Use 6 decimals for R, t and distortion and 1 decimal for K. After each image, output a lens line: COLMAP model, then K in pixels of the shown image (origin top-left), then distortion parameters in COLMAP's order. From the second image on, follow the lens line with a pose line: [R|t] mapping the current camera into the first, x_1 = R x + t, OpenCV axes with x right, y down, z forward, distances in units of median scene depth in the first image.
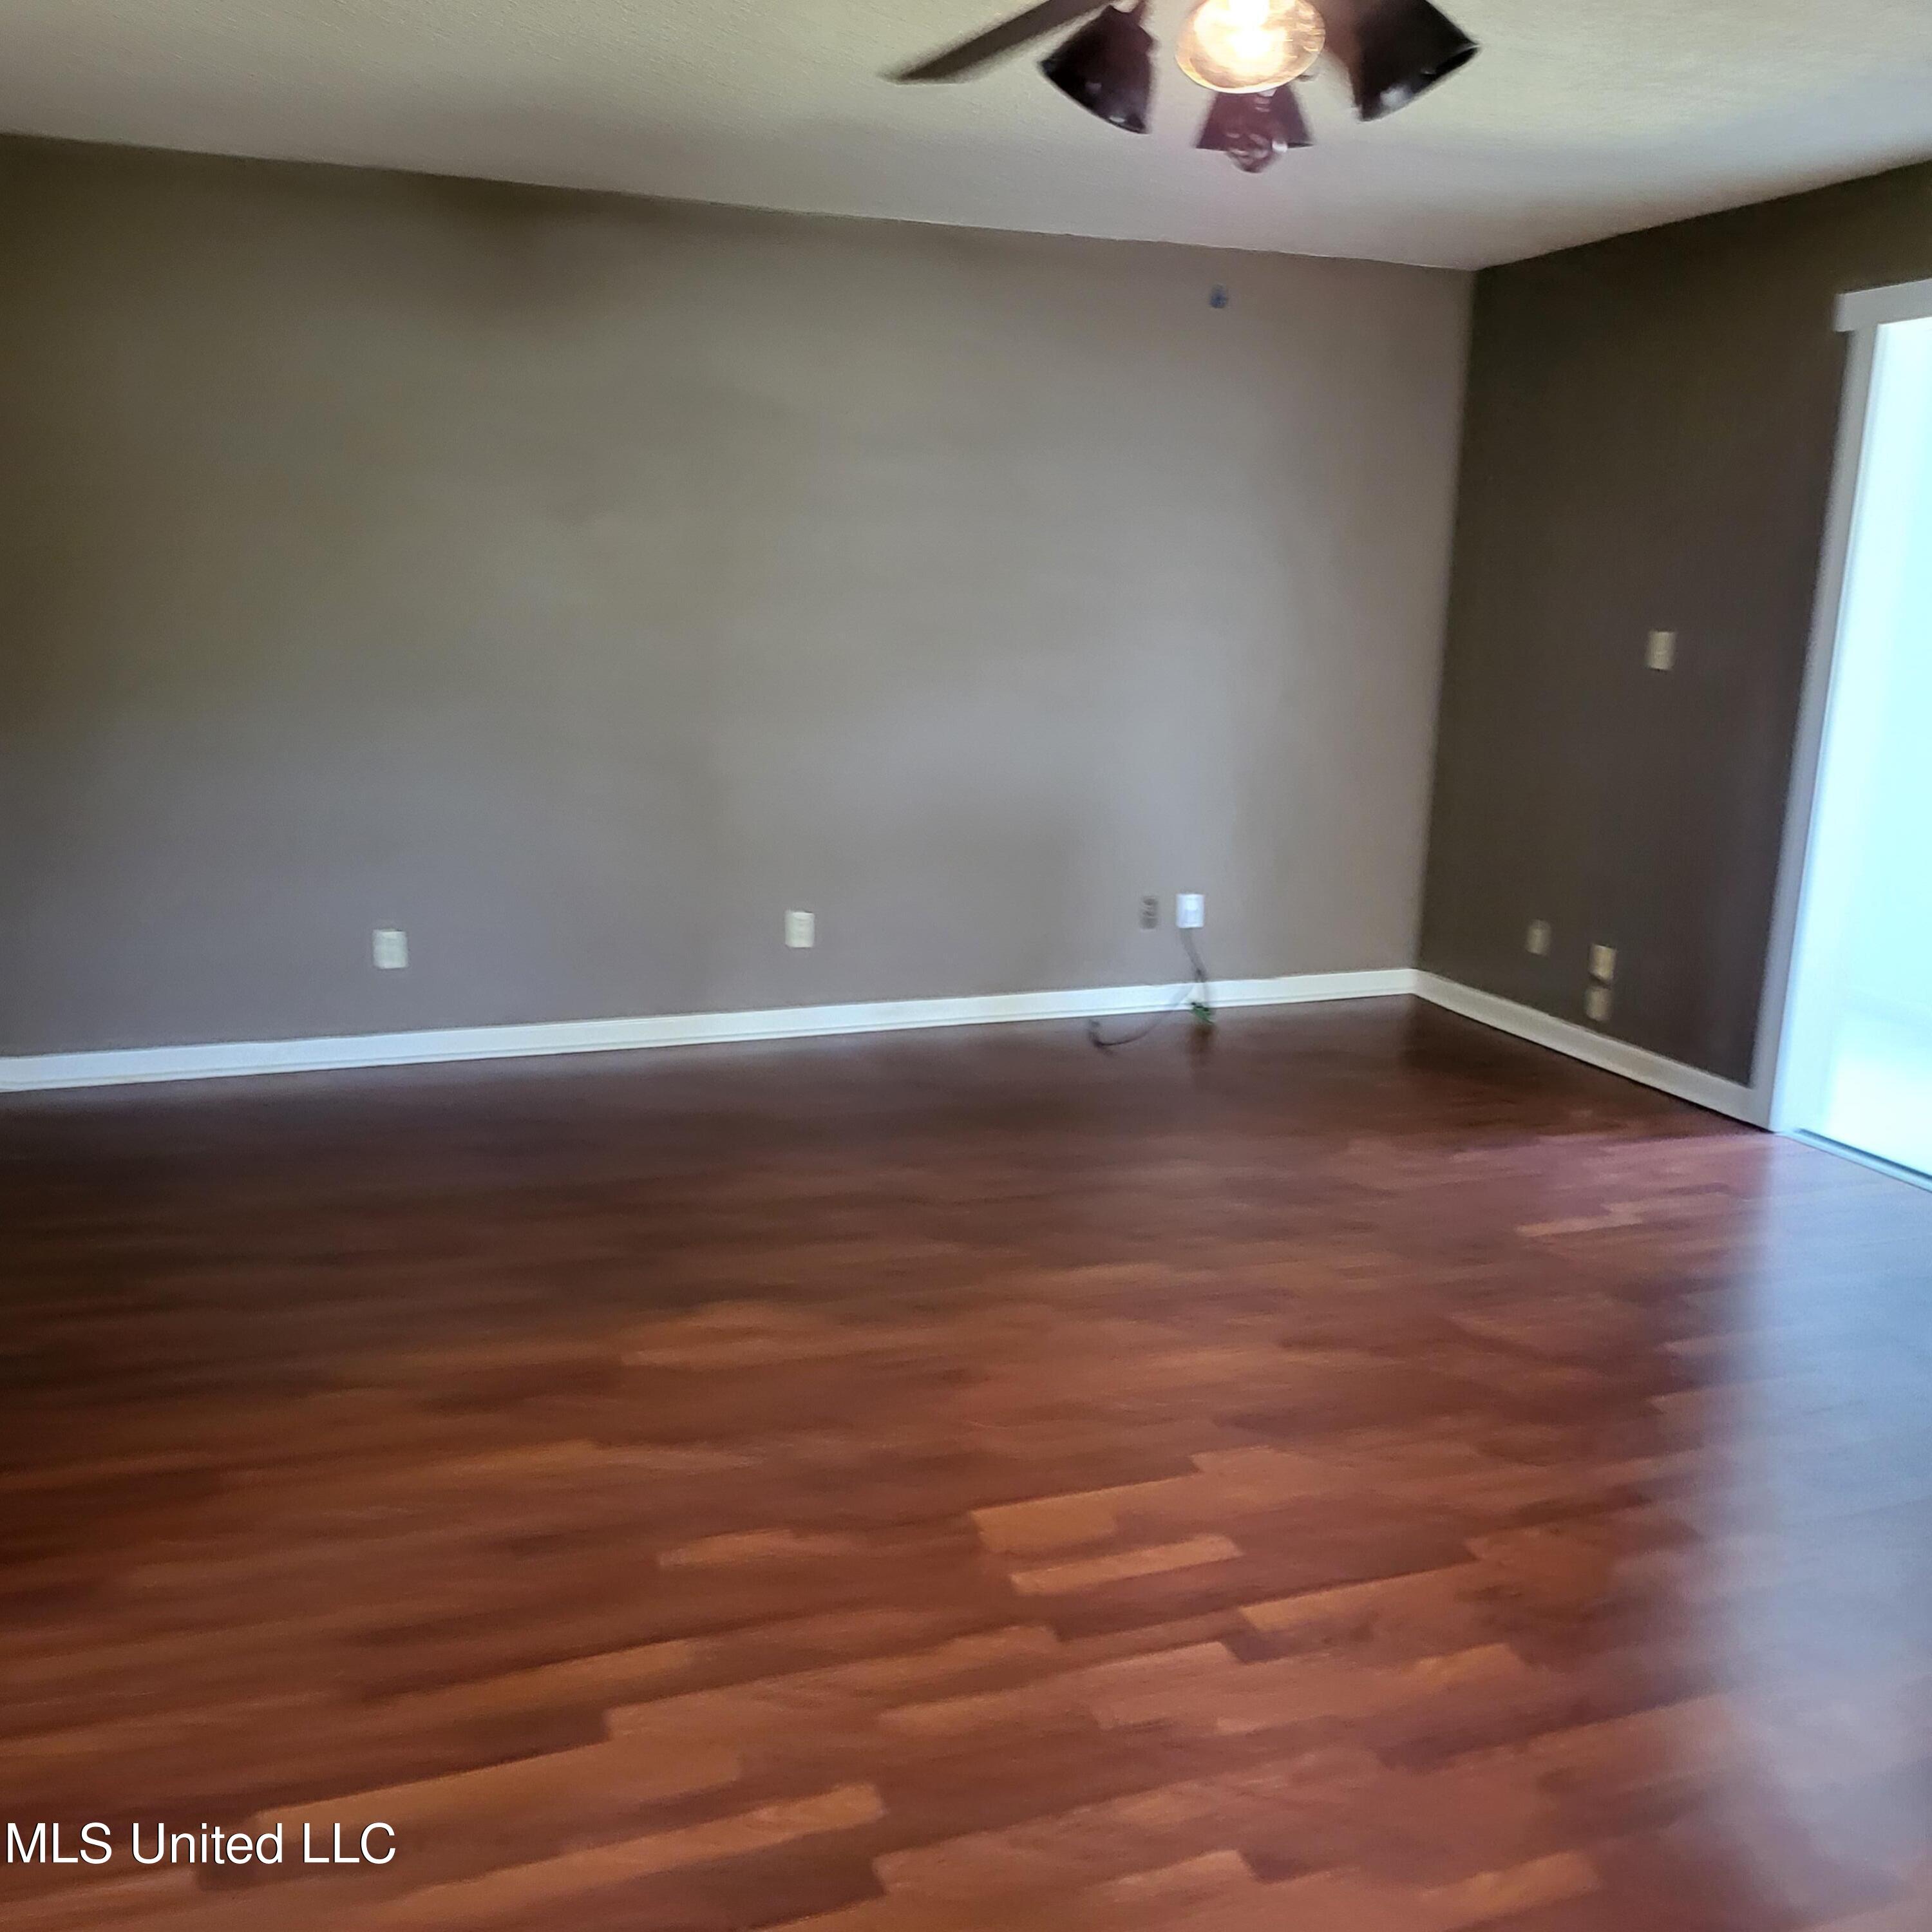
lens RADIAL K [[1827.8, 0, 951.4], [0, 1827.8, 960.1], [0, 0, 1]] dist [0.073643, -0.066382]
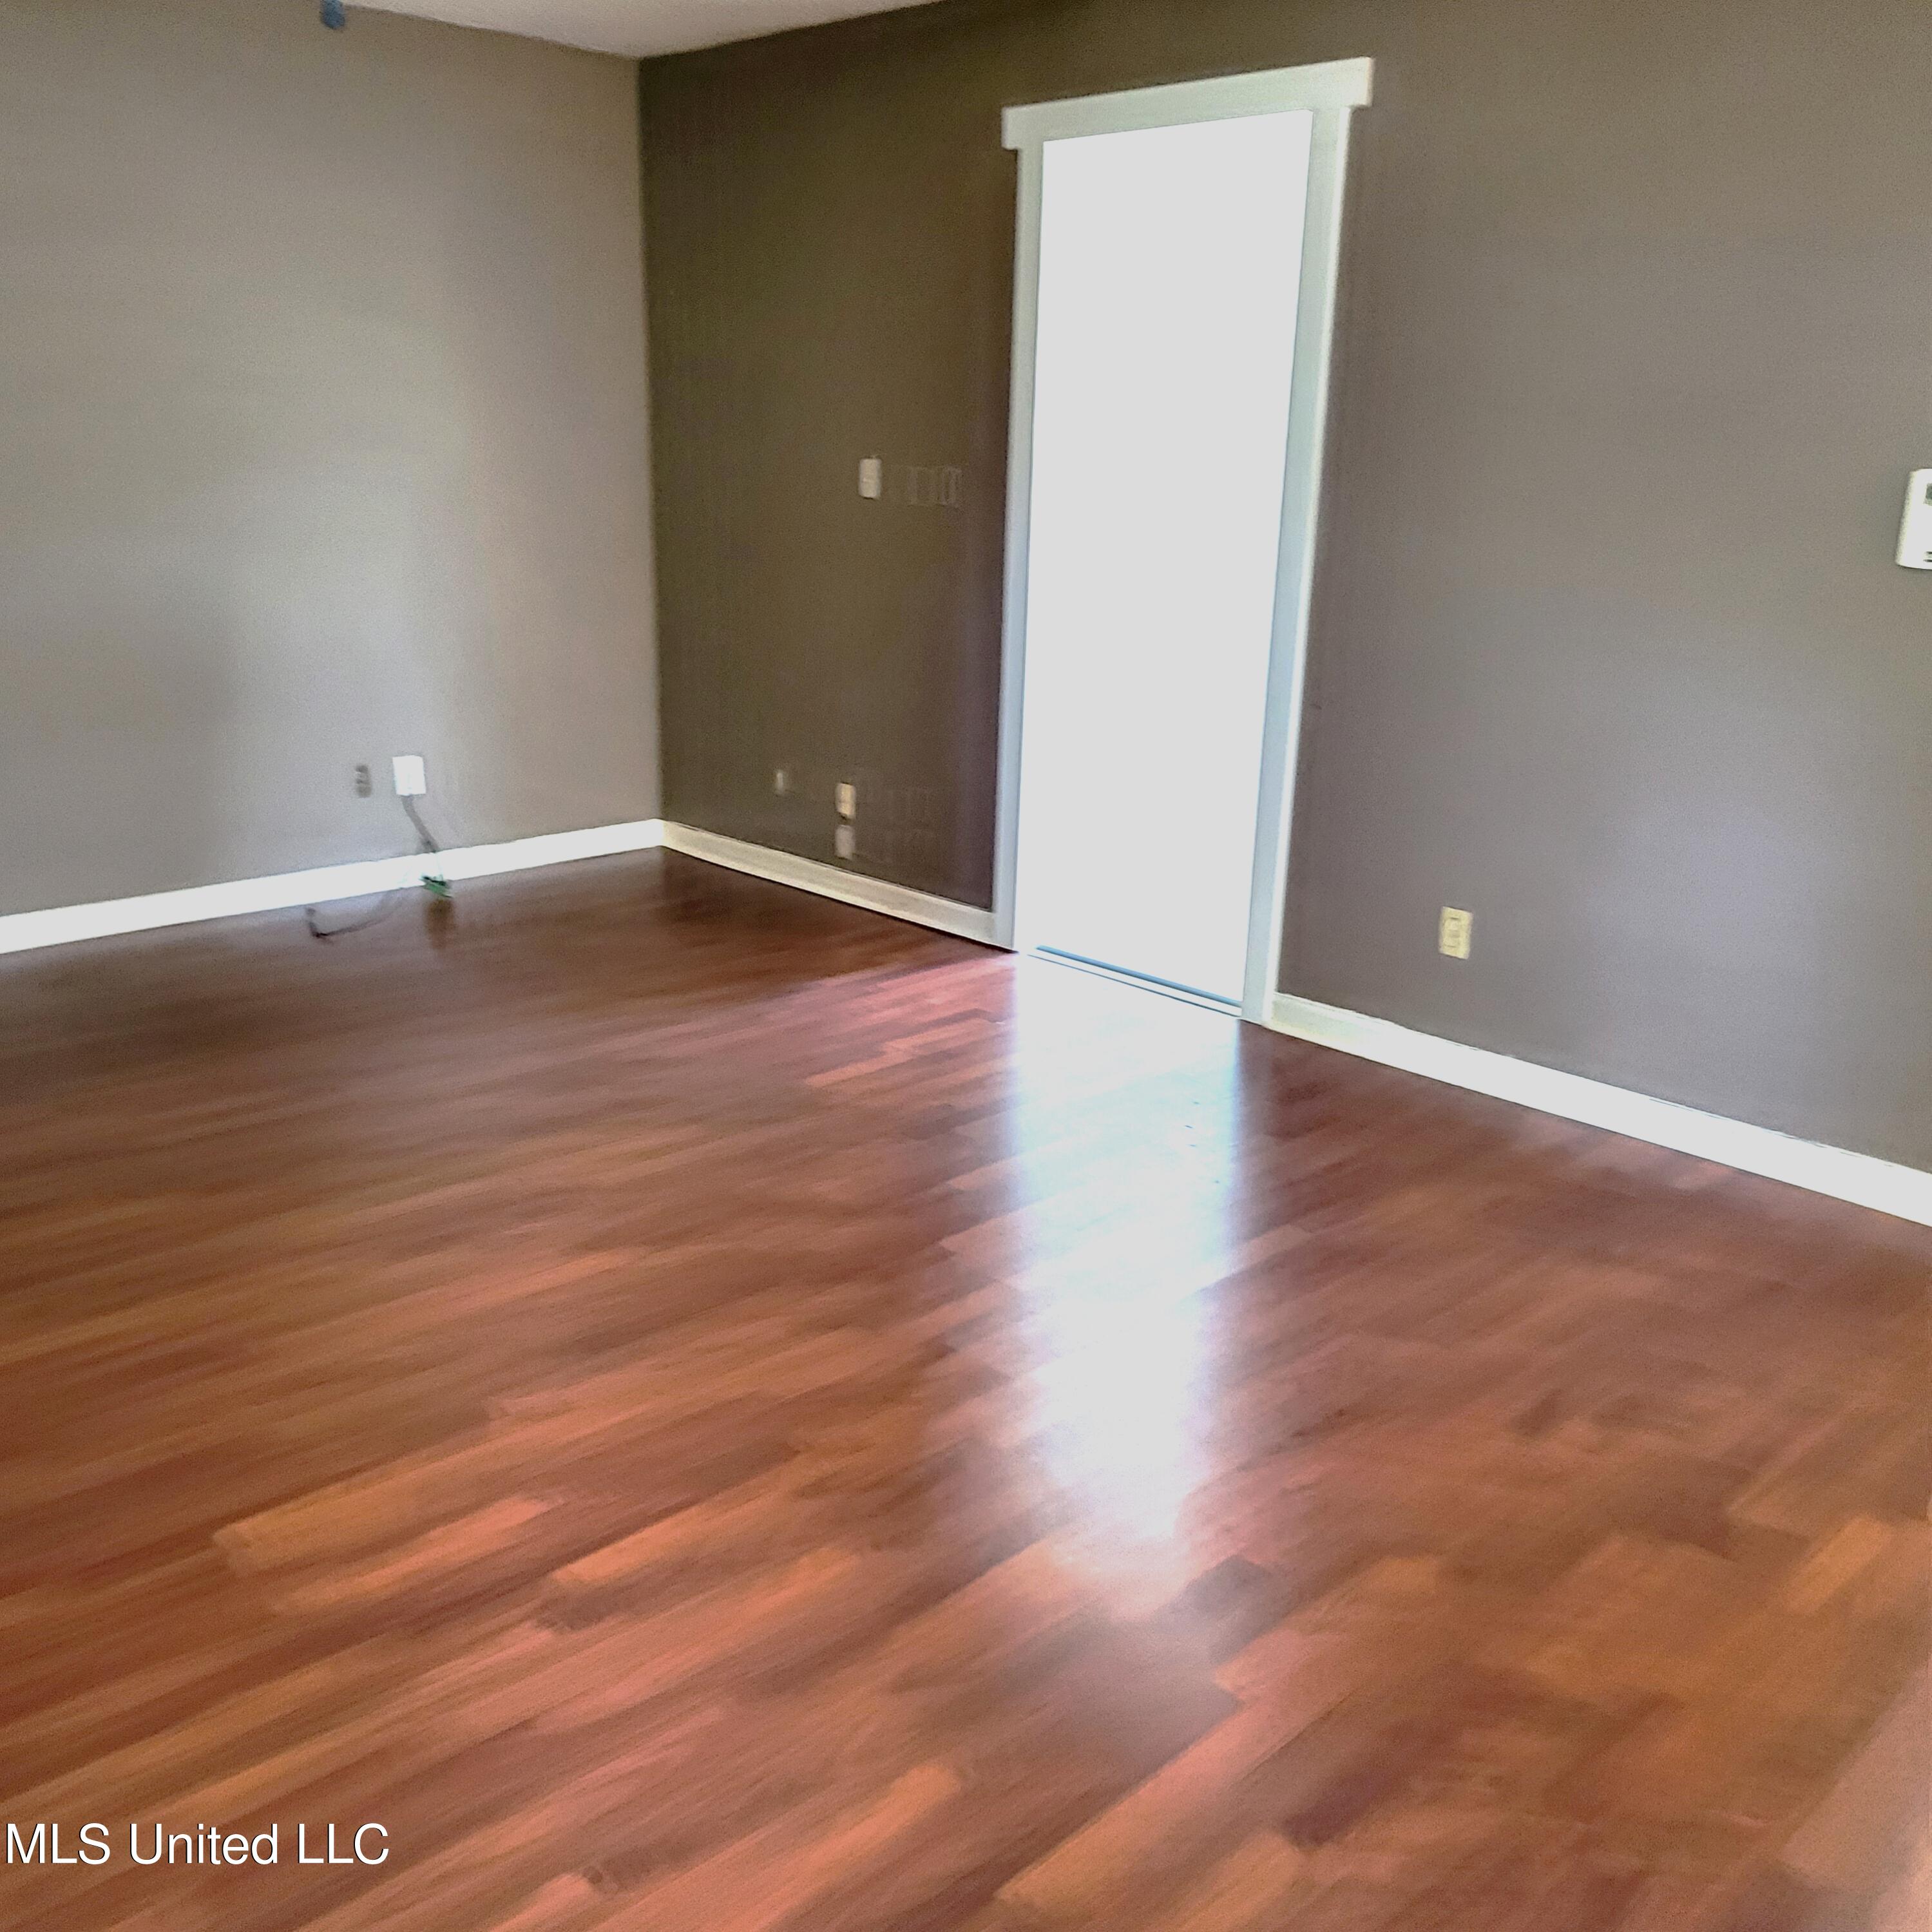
lens RADIAL K [[1797.0, 0, 956.5], [0, 1797.0, 967.9], [0, 0, 1]] dist [0.060889, -0.071915]
pose [[0.909567, -0.111726, 0.400257, 0.011553], [0.076492, 0.991735, 0.103006, -0.004685], [-0.408458, -0.063074, 0.910595, 0.100529]]
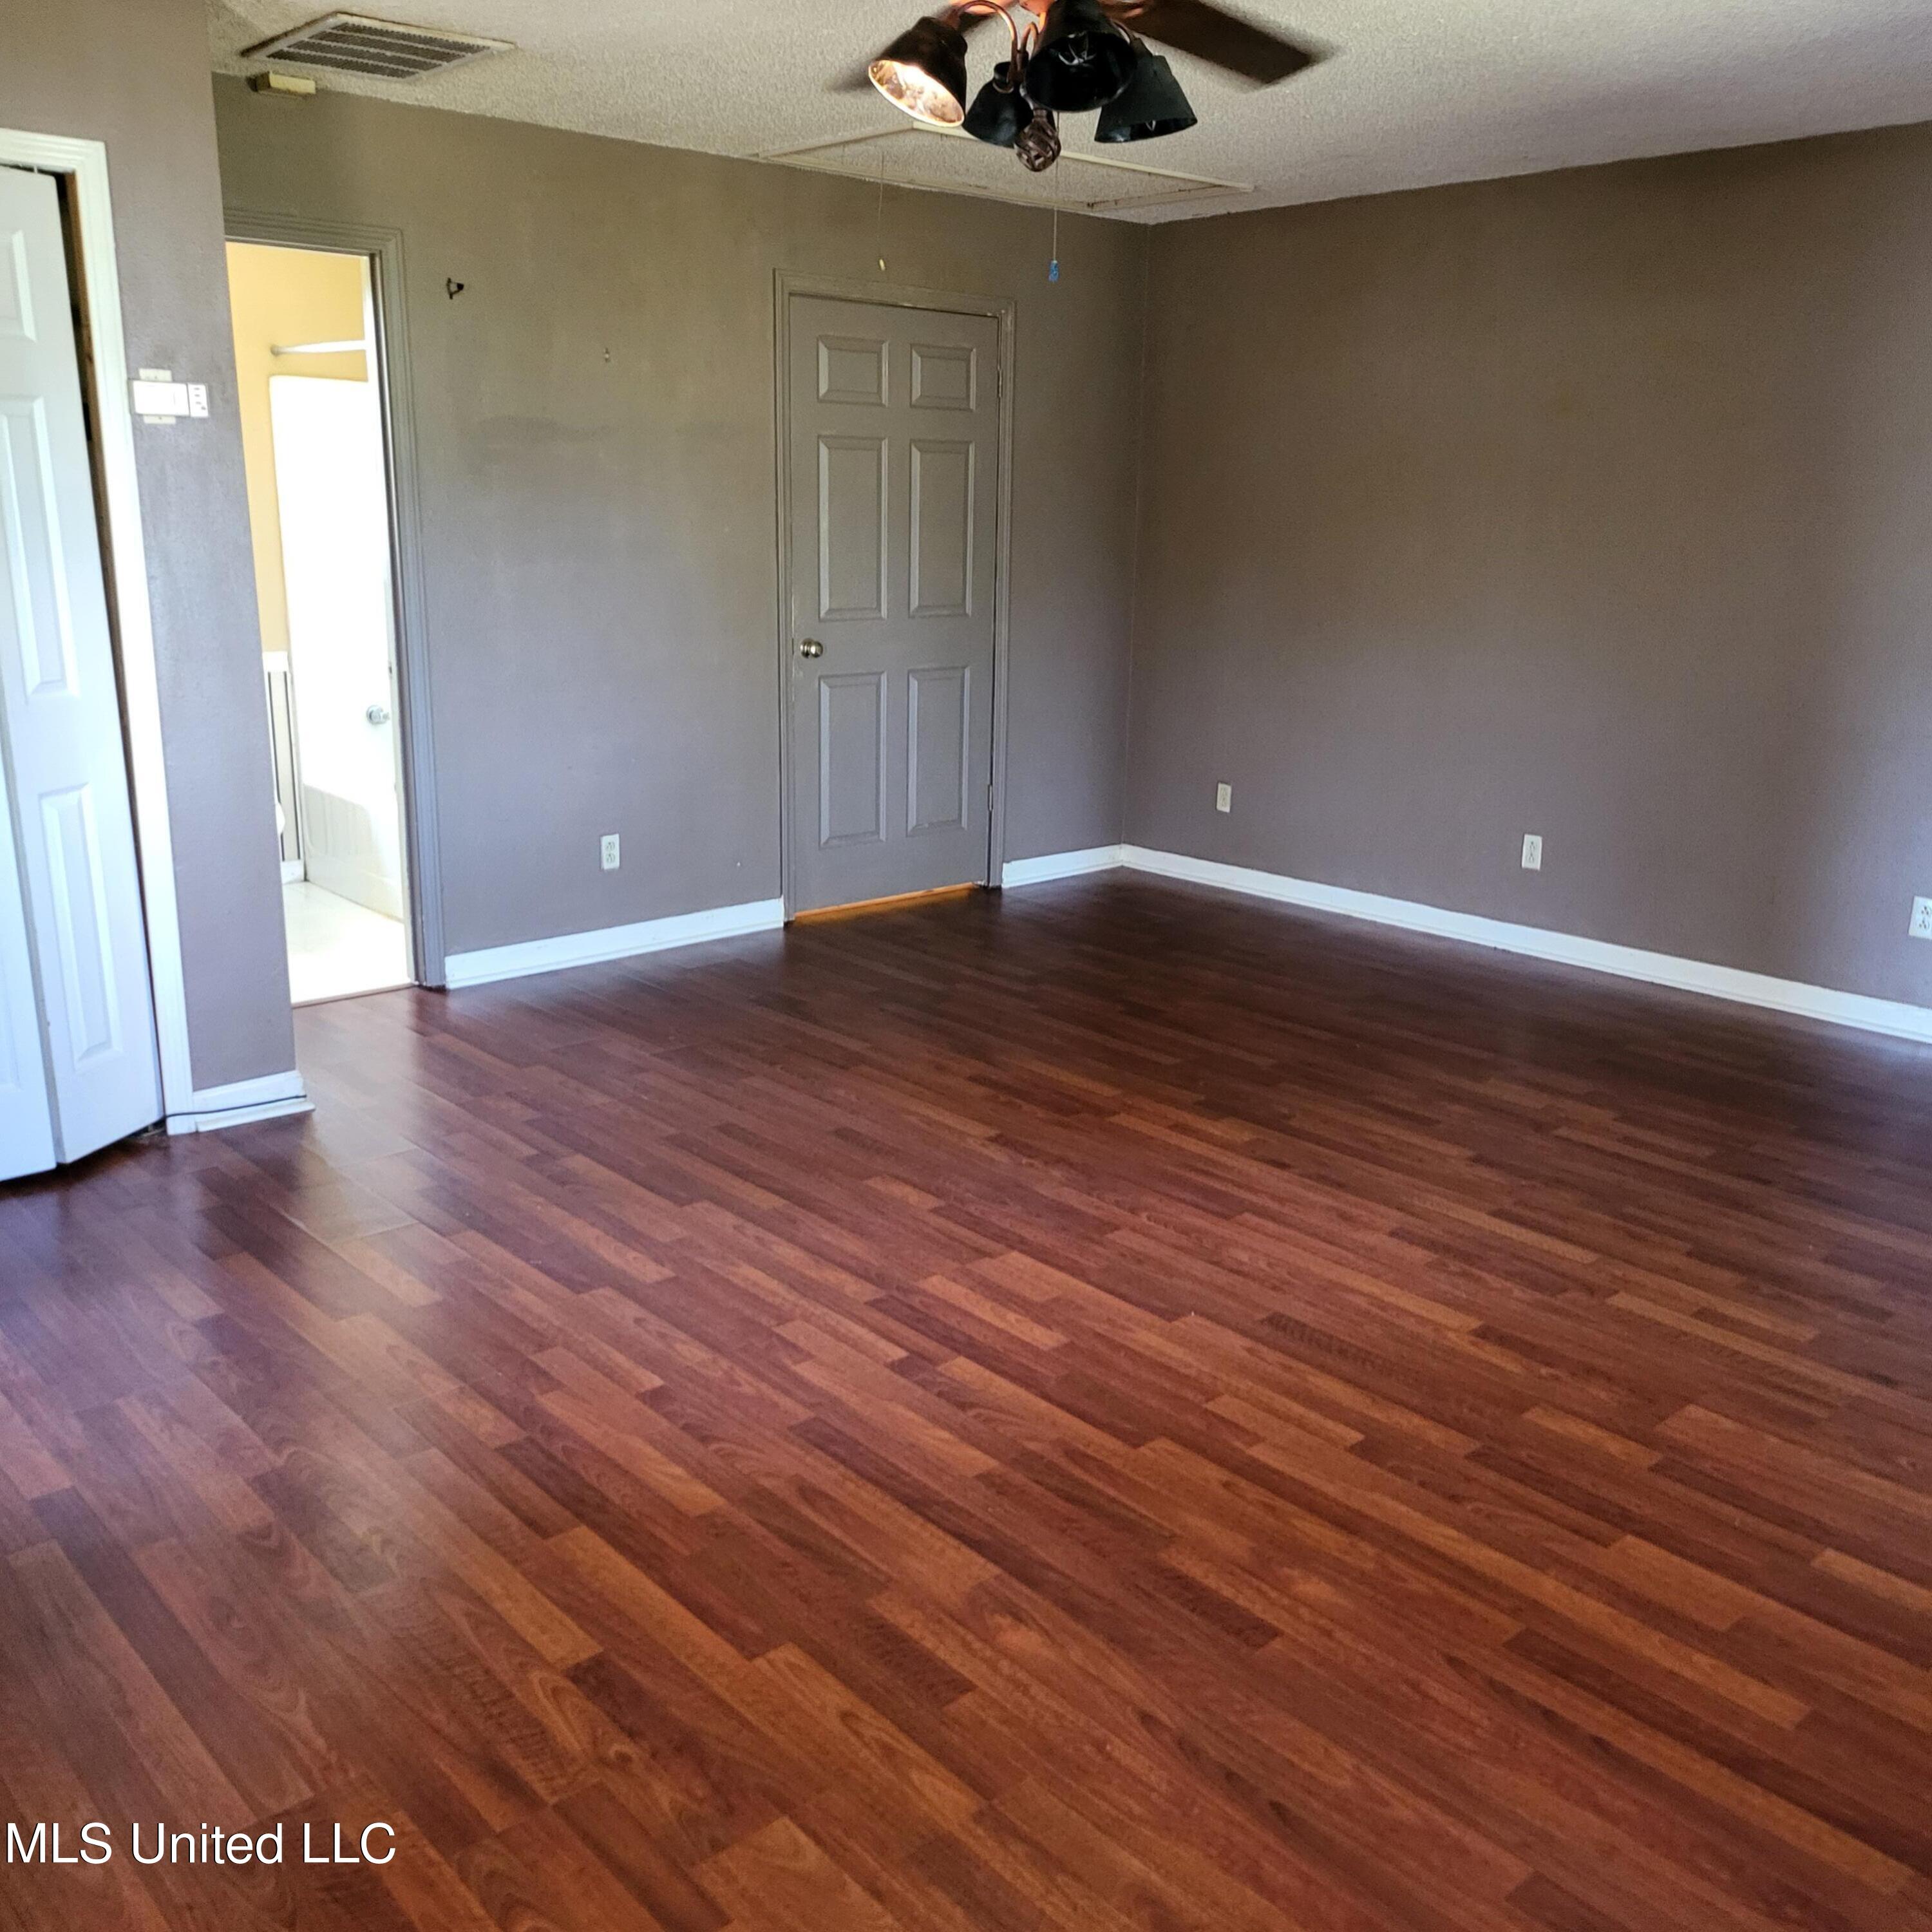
lens RADIAL K [[1813.7, 0, 966.1], [0, 1813.7, 926.9], [0, 0, 1]] dist [0.046087, 0.000110]
pose [[0.366243, 0.206246, -0.907374, 0.727544], [-0.210948, 0.968142, 0.134914, -0.047140], [0.906293, 0.141997, 0.398083, 0.309787]]
